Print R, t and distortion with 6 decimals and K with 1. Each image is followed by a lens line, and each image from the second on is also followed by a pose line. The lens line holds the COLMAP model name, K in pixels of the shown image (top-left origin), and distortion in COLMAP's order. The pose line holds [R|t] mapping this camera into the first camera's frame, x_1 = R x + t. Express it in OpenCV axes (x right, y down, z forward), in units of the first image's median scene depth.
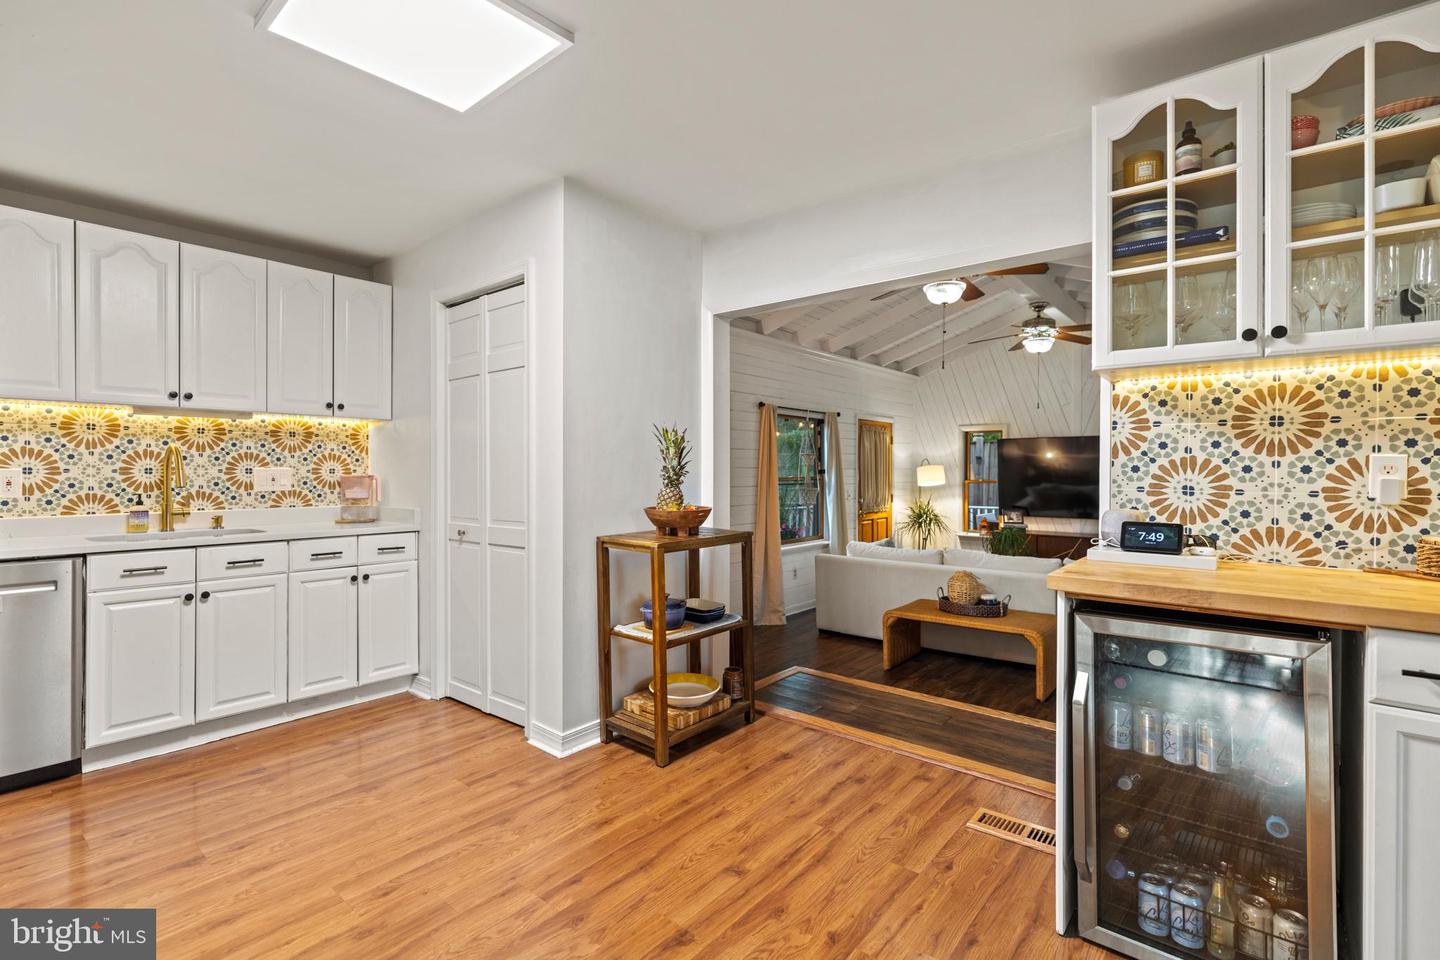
lens RADIAL K [[674.8, 0, 715.5], [0, 674.8, 467.8], [0, 0, 1]] dist [0.003574, 0.000752]
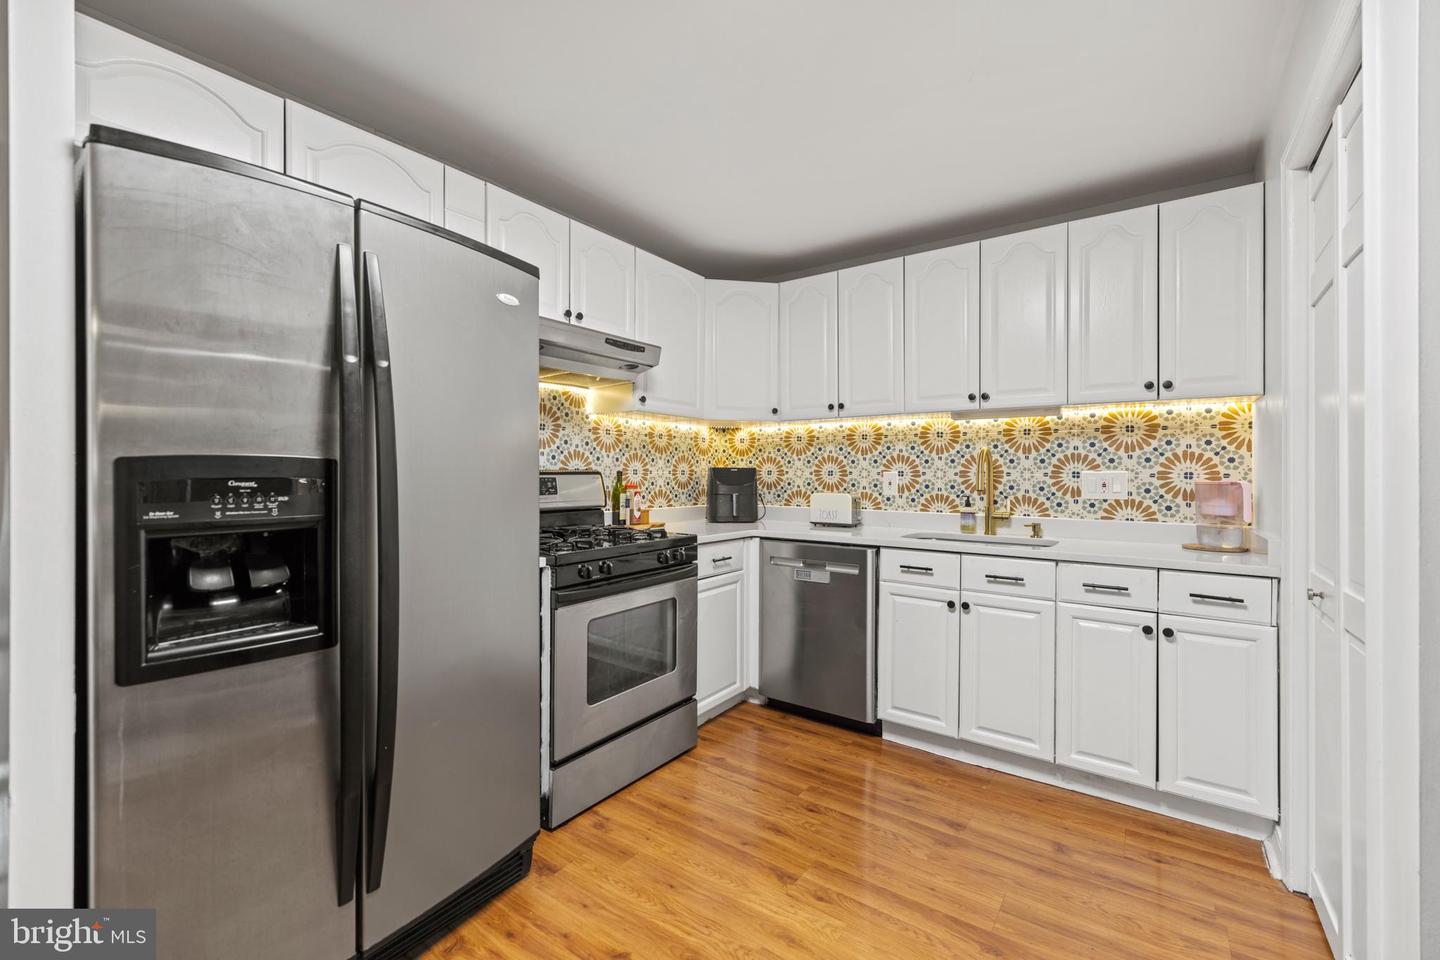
lens RADIAL K [[605.9, 0, 722.6], [0, 605.9, 471.3], [0, 0, 1]] dist [0.000532, 0.000570]
pose [[0.077412, -0.003888, -0.996992, 0.048548], [-0.003238, 0.999986, -0.004151, 0.005135], [0.996994, 0.003550, 0.077398, 0.501404]]
